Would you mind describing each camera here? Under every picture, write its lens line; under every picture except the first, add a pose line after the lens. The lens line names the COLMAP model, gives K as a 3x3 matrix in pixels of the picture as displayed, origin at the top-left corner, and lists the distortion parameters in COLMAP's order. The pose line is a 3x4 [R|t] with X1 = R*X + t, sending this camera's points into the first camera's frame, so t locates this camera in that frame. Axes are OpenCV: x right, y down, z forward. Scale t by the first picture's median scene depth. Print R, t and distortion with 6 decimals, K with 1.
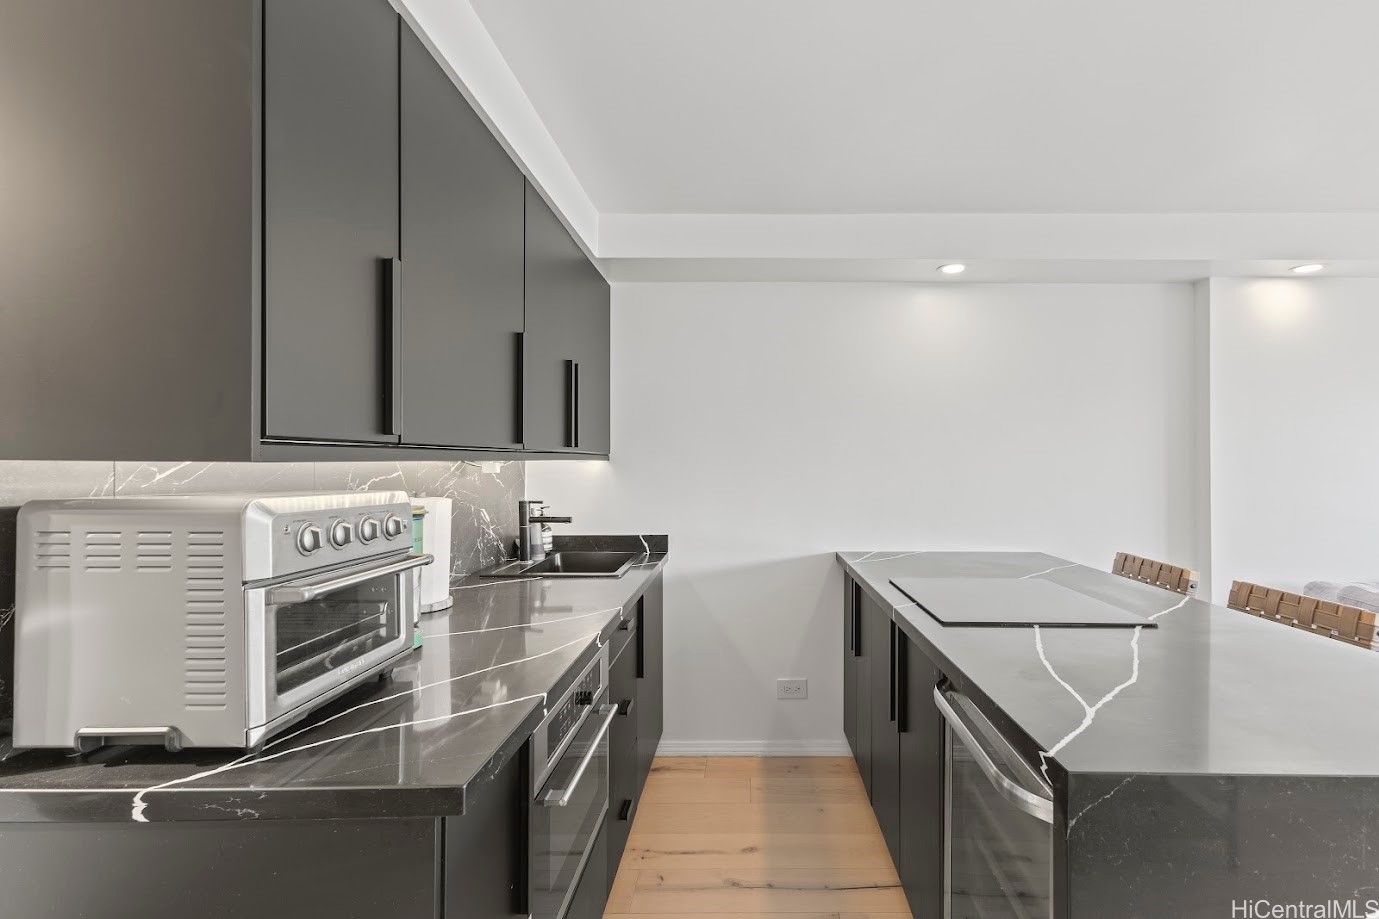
lens RADIAL K [[594.6, 0, 697.1], [0, 594.6, 455.9], [0, 0, 1]] dist [0.013920, -0.001331]
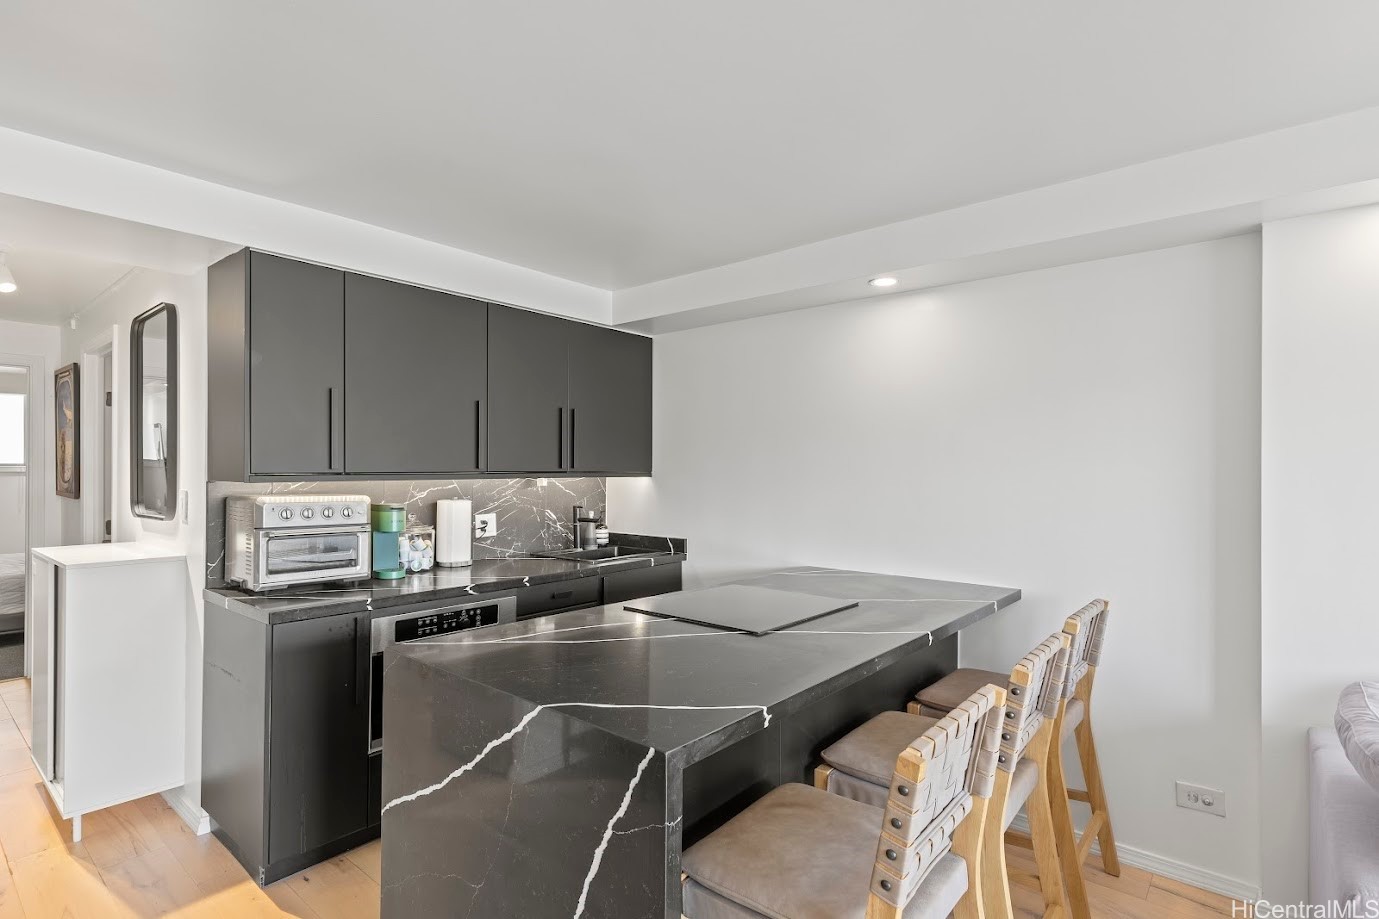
lens RADIAL K [[669.3, 0, 689.3], [0, 669.3, 471.5], [0, 0, 1]] dist [0.005071, -0.001220]
pose [[0.776284, -0.001321, -0.630382, 0.848806], [0.006611, 0.999960, 0.006045, -0.012614], [0.630349, -0.008860, 0.776261, -0.052750]]
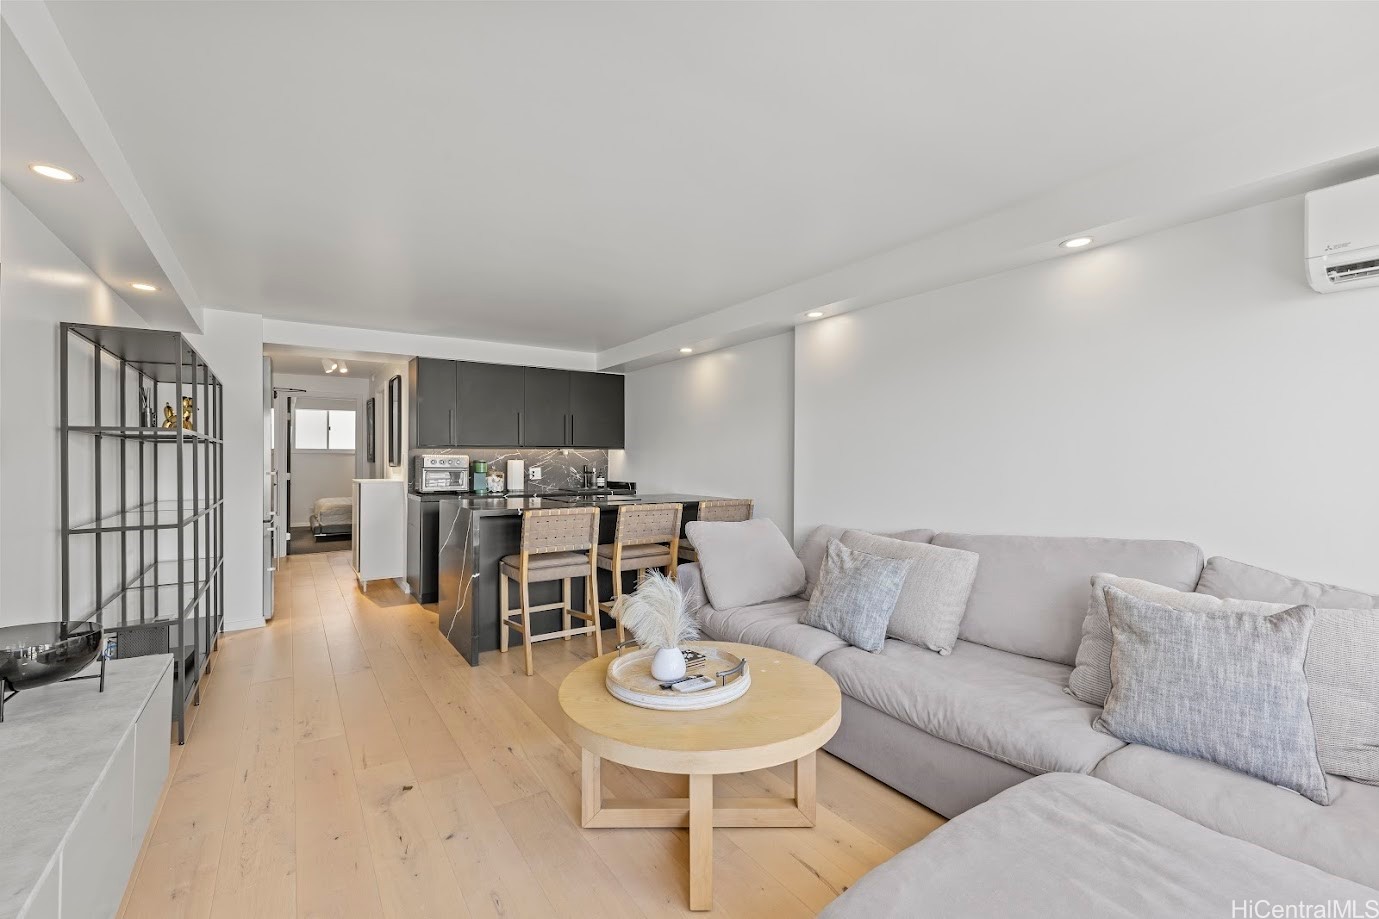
lens RADIAL K [[594.6, 0, 690.5], [0, 594.6, 458.3], [0, 0, 1]] dist [0.013920, -0.001331]
pose [[0.564792, -0.004187, -0.825223, 2.021640], [0.009684, 0.999952, 0.001555, 0.041920], [0.825177, -0.008870, 0.564805, -0.108776]]
